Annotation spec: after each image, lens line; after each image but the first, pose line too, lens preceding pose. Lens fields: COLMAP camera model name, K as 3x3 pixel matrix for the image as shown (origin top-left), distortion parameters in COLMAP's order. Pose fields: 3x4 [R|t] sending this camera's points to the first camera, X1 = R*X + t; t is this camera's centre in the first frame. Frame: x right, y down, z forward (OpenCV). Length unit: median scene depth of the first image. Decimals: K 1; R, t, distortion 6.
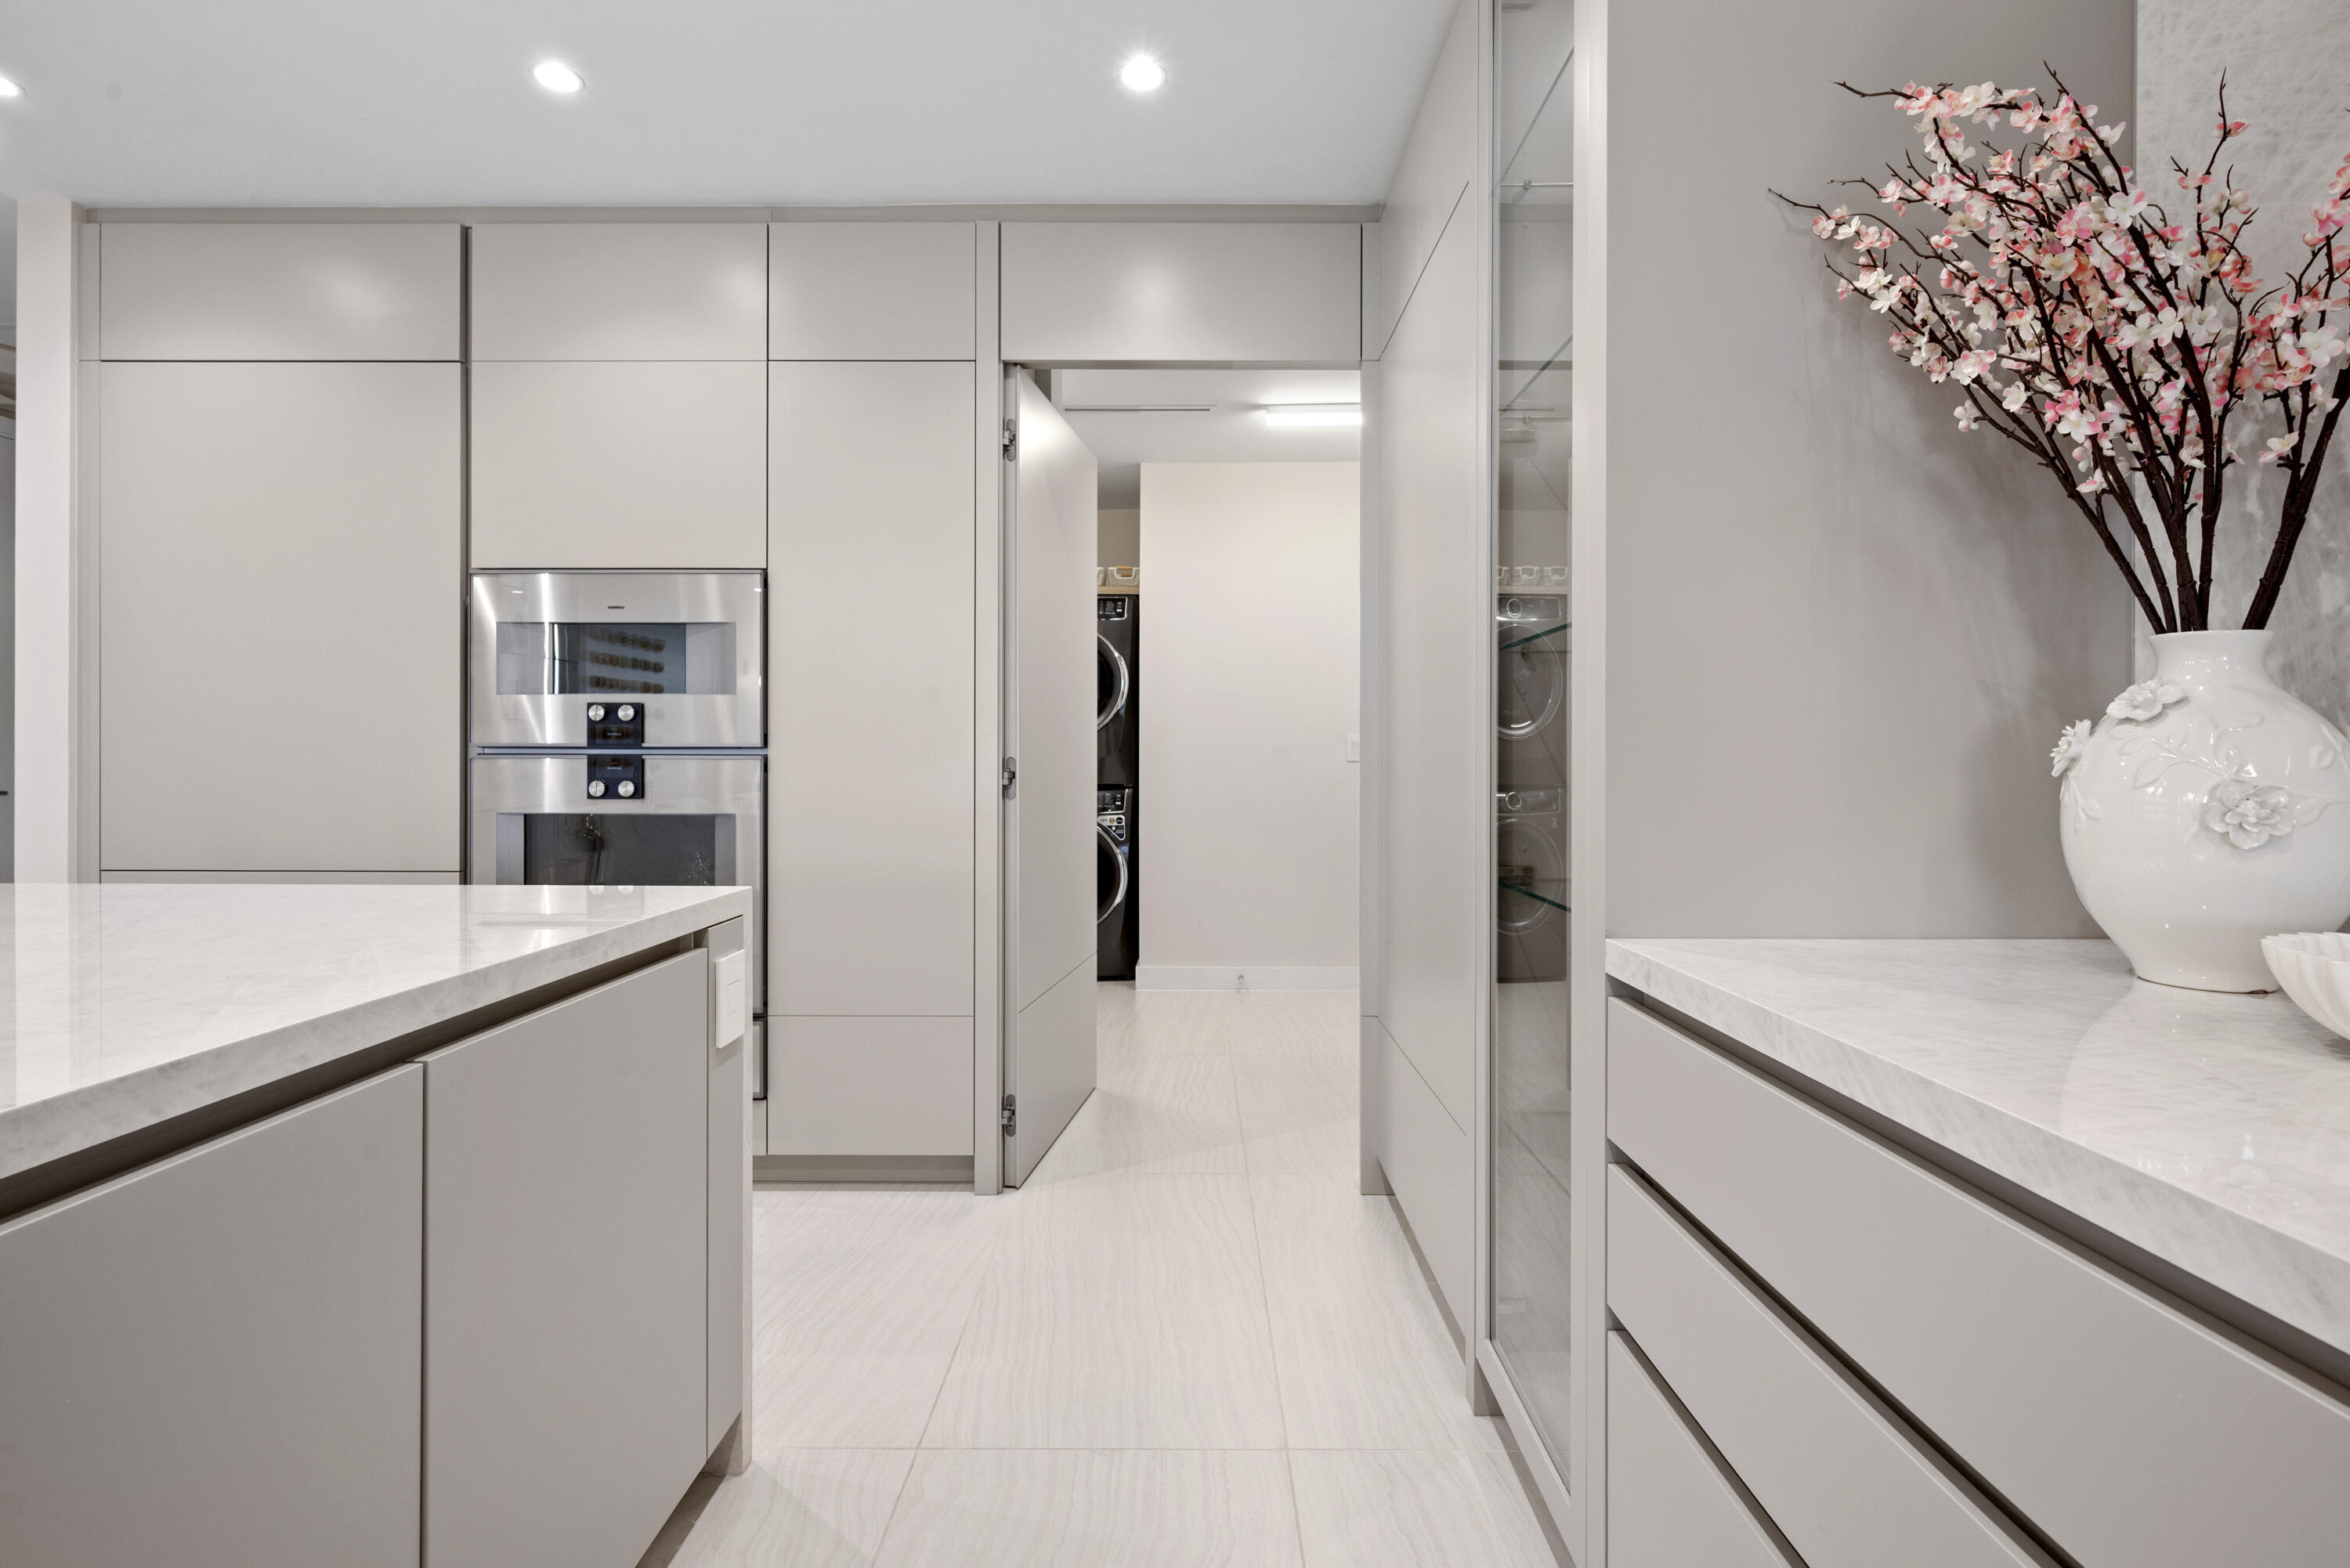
lens RADIAL K [[1120.4, 0, 1174.5], [0, 1120.4, 750.4], [0, 0, 1]] dist [-0.000160, -0.000082]
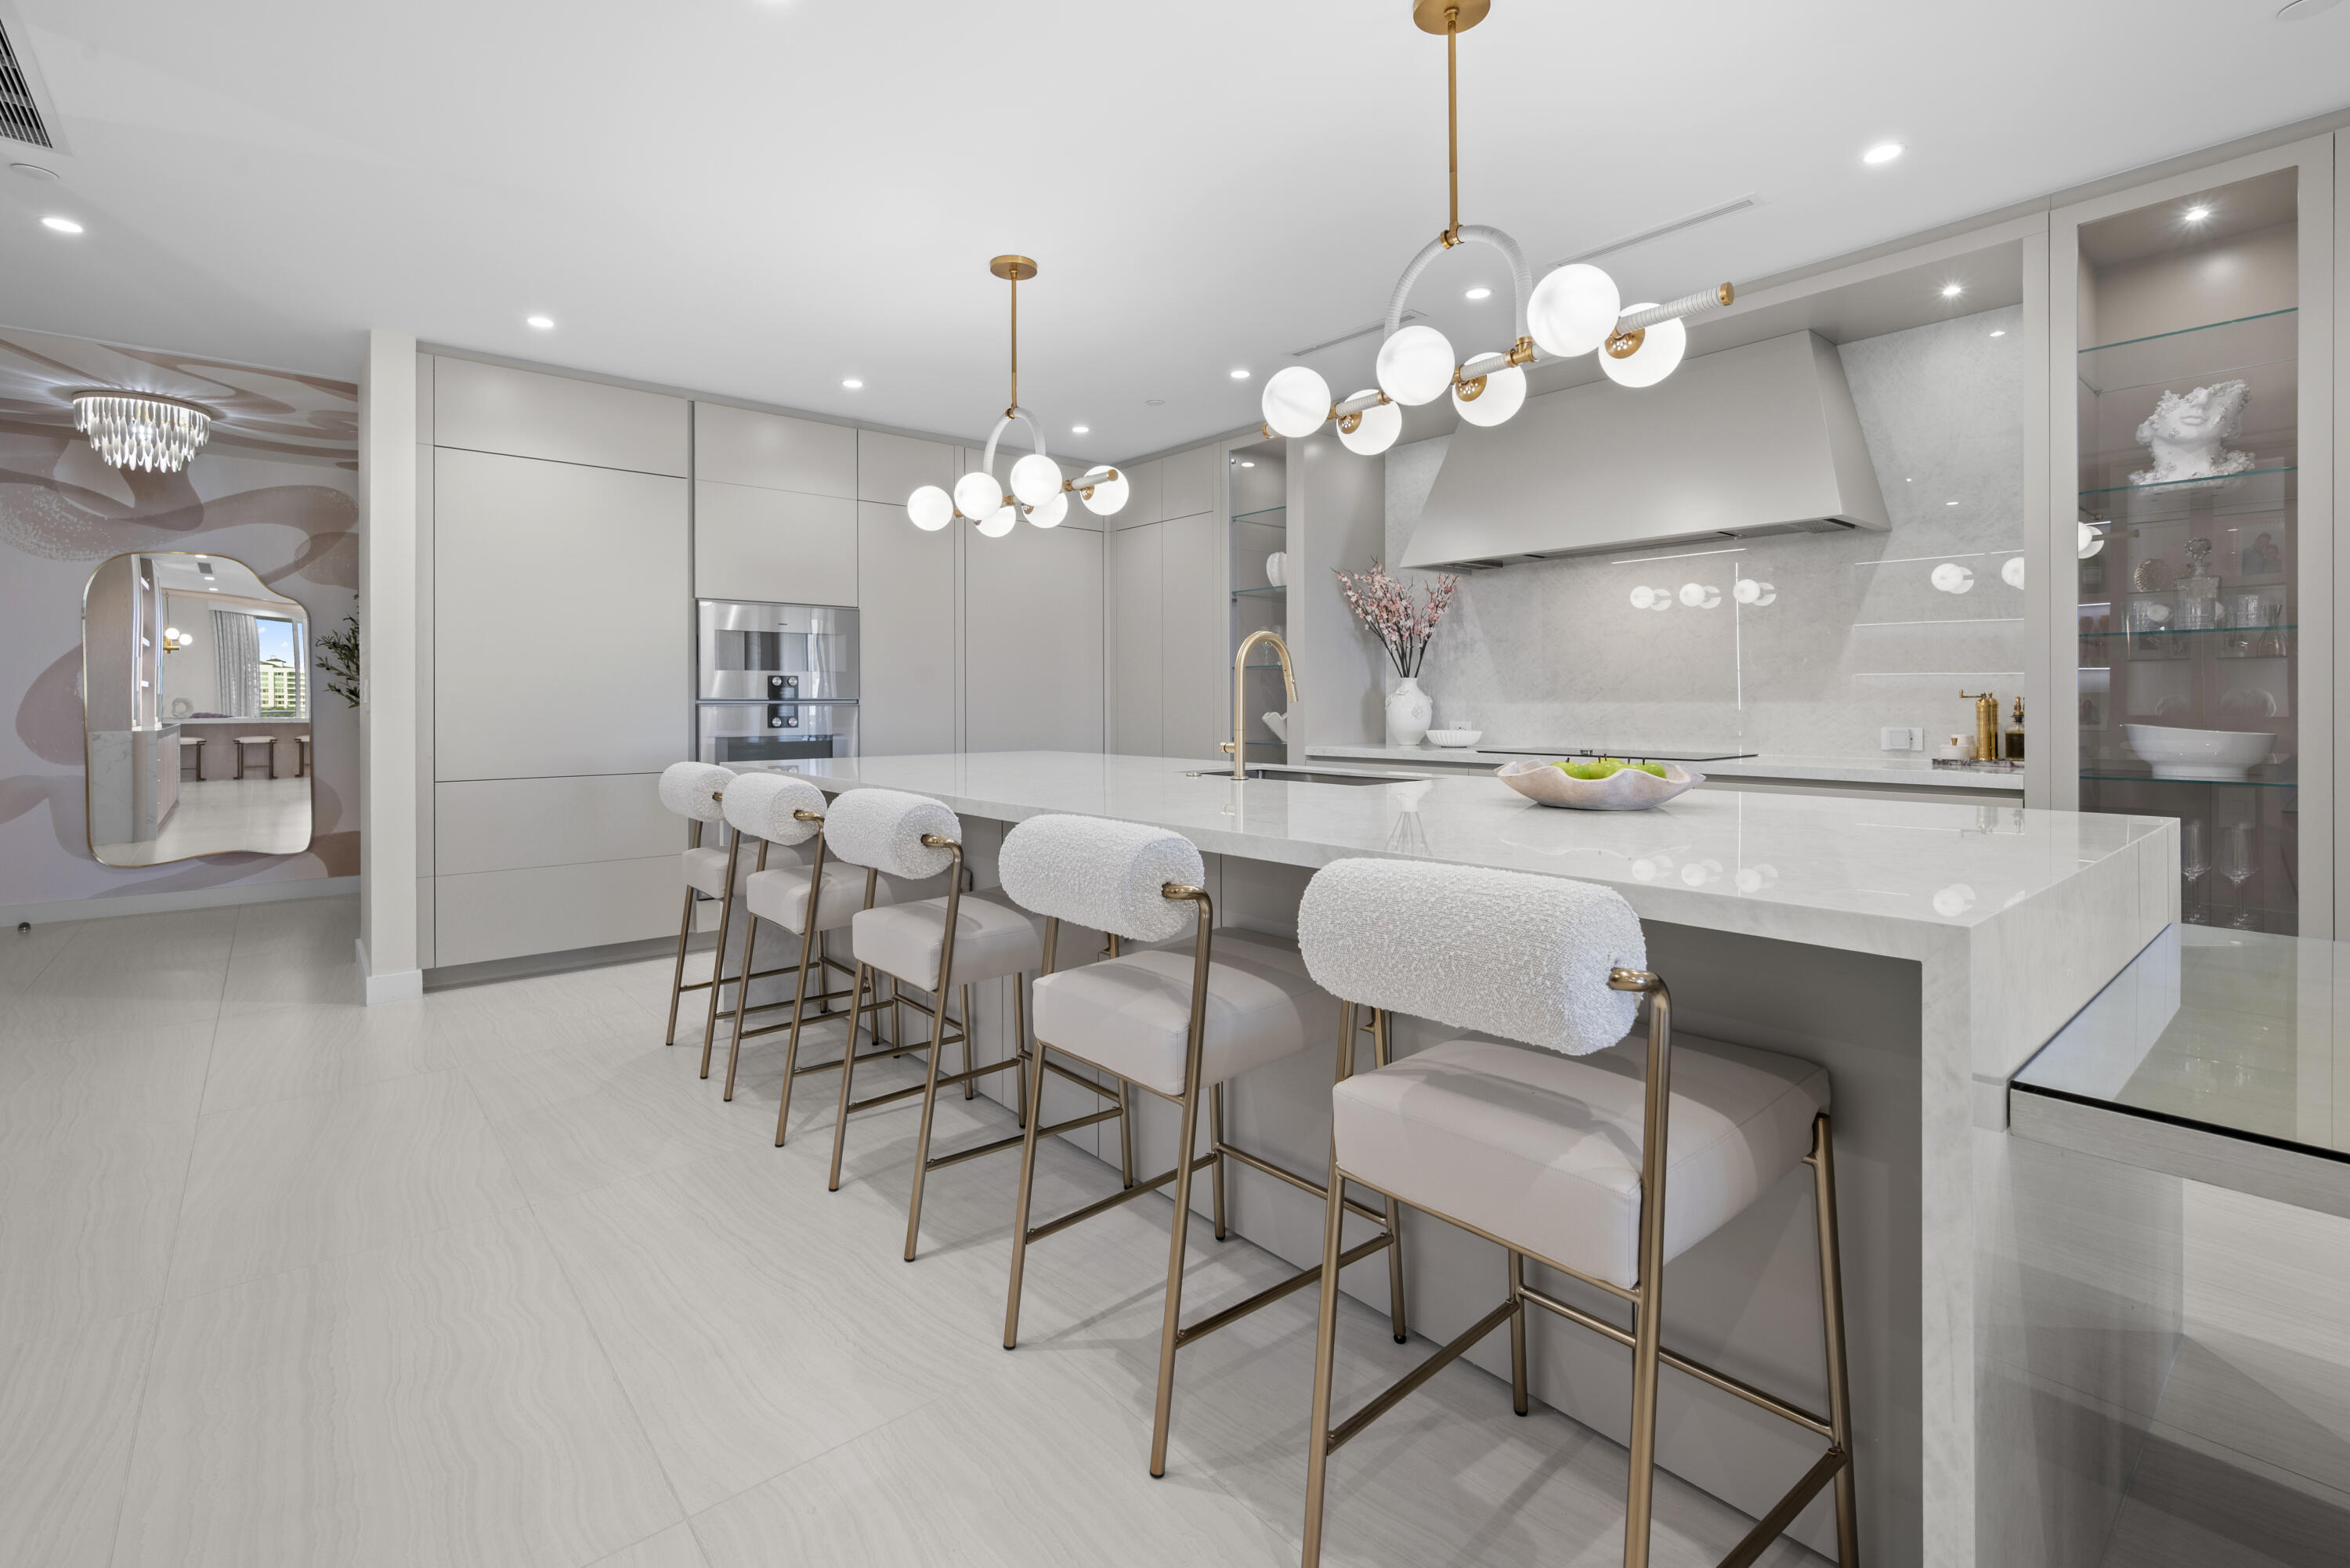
lens RADIAL K [[1046.6, 0, 1170.5], [0, 1046.6, 717.4], [0, 0, 1]] dist [0.000081, 0.000176]
pose [[0.755263, -0.011878, 0.655314, -2.547275], [0.002422, 0.999880, 0.015331, 0.002231], [-0.655417, -0.009992, 0.755201, -1.606500]]
